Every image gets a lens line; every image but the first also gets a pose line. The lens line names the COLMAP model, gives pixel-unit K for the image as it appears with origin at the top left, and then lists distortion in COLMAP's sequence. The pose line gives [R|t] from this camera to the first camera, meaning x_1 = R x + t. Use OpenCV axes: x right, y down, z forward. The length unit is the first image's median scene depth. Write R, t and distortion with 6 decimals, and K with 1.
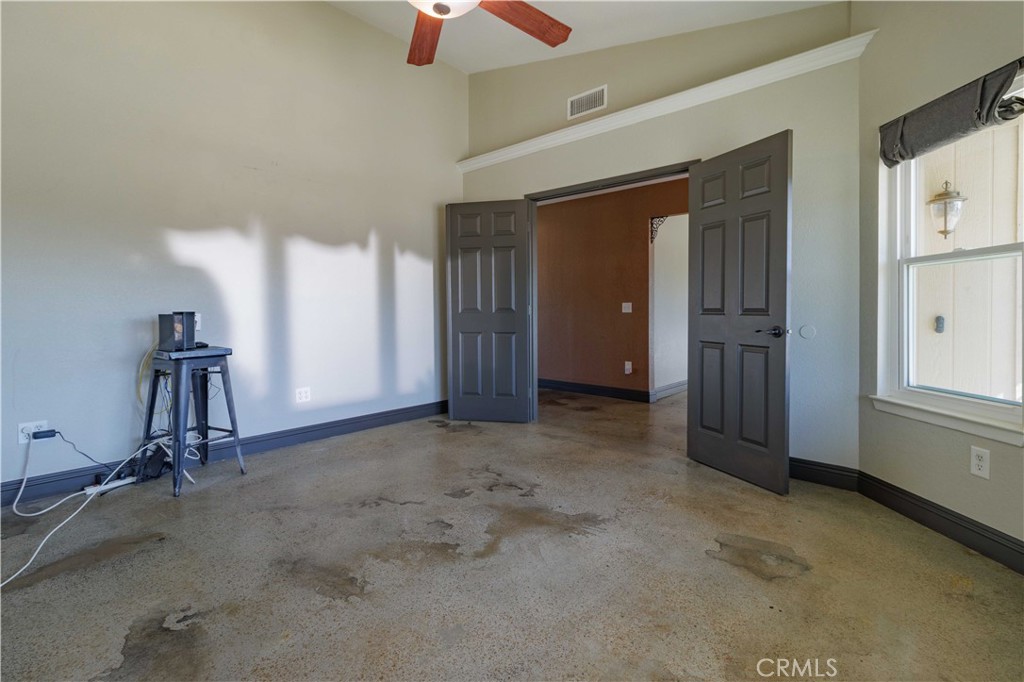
lens RADIAL K [[473.2, 0, 524.5], [0, 473.2, 312.4], [0, 0, 1]] dist [0.002449, 0.000018]
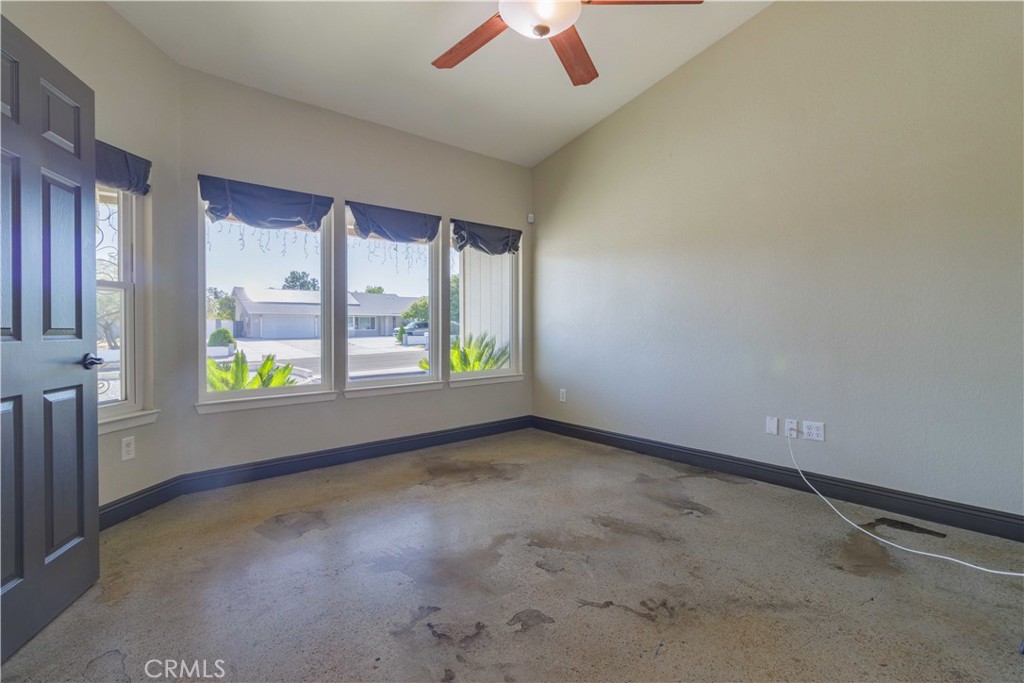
lens RADIAL K [[473.2, 0, 512.9], [0, 473.2, 336.0], [0, 0, 1]] dist [0.002449, 0.000018]
pose [[-0.988226, 0.003632, 0.152961, -0.263071], [0.006701, 0.999786, 0.019550, -0.008760], [-0.152858, 0.020345, -0.988039, 2.004665]]
